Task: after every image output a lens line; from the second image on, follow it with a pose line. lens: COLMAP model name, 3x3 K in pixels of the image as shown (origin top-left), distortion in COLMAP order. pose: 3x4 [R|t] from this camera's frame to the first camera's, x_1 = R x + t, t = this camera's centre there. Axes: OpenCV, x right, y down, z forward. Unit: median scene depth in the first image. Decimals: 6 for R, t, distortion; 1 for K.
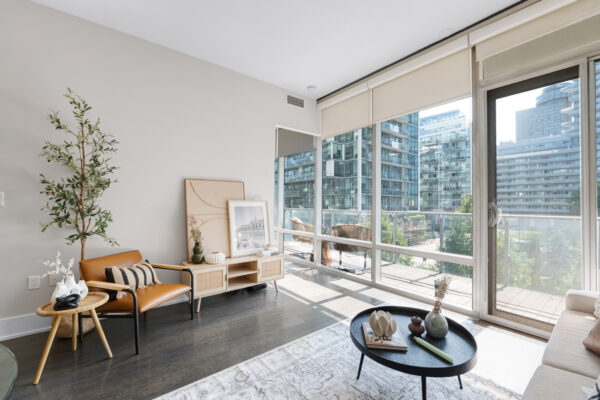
lens RADIAL K [[248.7, 0, 297.4], [0, 248.7, 202.4], [0, 0, 1]] dist [-0.012609, 0.000659]
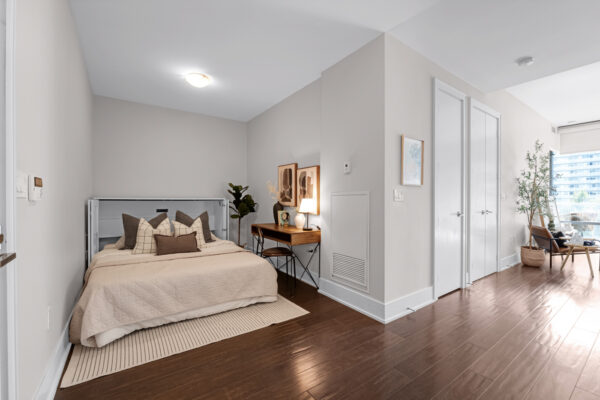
lens RADIAL K [[248.7, 0, 301.7], [0, 248.7, 199.3], [0, 0, 1]] dist [-0.012609, 0.000659]
pose [[0.998261, -0.002204, -0.058915, -1.751858], [0.002891, 0.999929, 0.011583, -0.015324], [0.058885, -0.011733, 0.998196, -0.675587]]
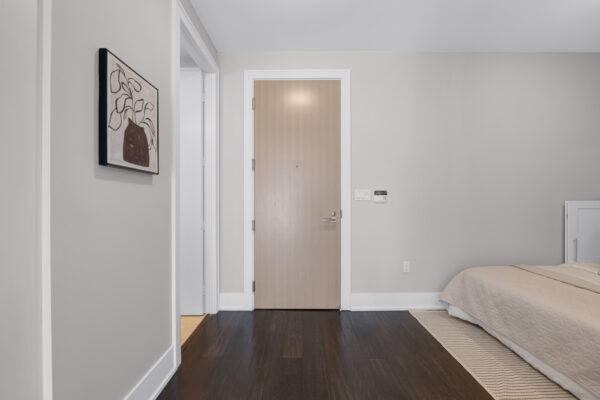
lens RADIAL K [[248.7, 0, 295.3], [0, 248.7, 204.2], [0, 0, 1]] dist [-0.012609, 0.000659]
pose [[-0.622291, -0.001041, -0.782785, -1.398536], [0.009607, 0.999914, -0.008967, 0.002320], [0.782727, -0.013100, -0.622227, -0.059478]]
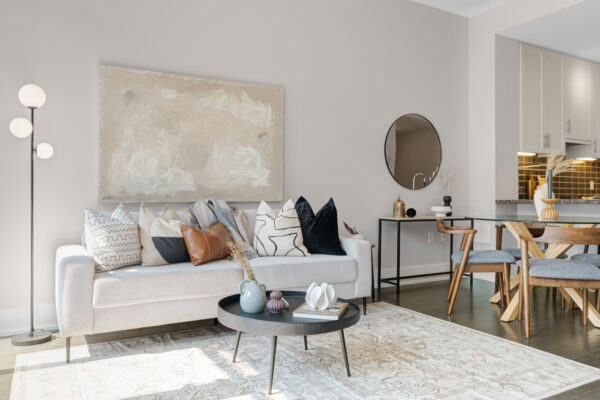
lens RADIAL K [[459.5, 0, 301.2], [0, 459.5, 198.8], [0, 0, 1]] dist [-0.008290, 0.008144]
pose [[-0.991529, -0.008275, 0.129625, 0.107958], [-0.009554, 0.999912, -0.009251, 0.094889], [-0.129537, -0.010411, -0.991520, 1.230922]]
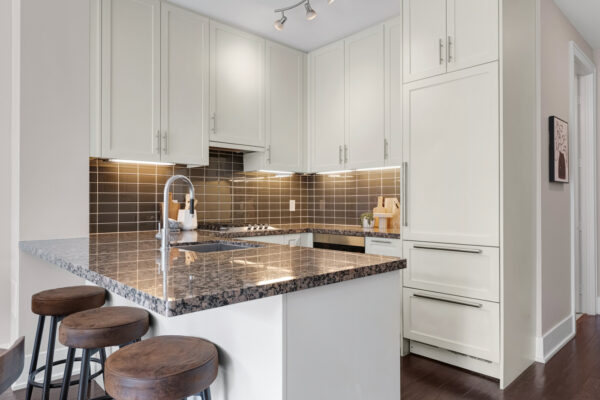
lens RADIAL K [[399.5, 0, 305.9], [0, 399.5, 194.5], [0, 0, 1]] dist [-0.006108, -0.001417]
pose [[-0.994105, -0.012320, -0.107720, -0.805083], [-0.009158, 0.999514, -0.029802, 0.006401], [0.108035, -0.028640, -0.993734, 0.415345]]
